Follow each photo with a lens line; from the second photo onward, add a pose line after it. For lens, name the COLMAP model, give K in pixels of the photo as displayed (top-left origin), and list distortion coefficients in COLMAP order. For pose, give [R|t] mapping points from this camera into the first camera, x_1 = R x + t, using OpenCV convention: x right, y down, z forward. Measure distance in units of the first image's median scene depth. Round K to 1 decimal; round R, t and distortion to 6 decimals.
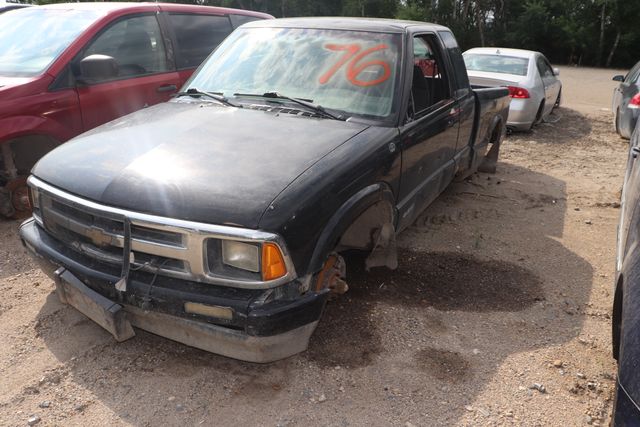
lens RADIAL K [[529.6, 0, 320.0], [0, 529.6, 213.5], [0, 0, 1]] dist [-0.186834, 0.178248]
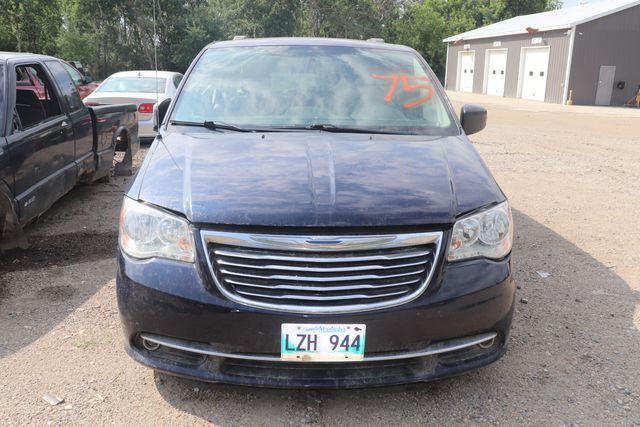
lens RADIAL K [[529.6, 0, 320.0], [0, 529.6, 213.5], [0, 0, 1]] dist [-0.186834, 0.178248]
pose [[0.832969, -0.159579, 0.529808, 0.076173], [0.181652, 0.983306, 0.010579, 0.109620], [-0.522652, 0.087429, 0.848051, -0.332412]]
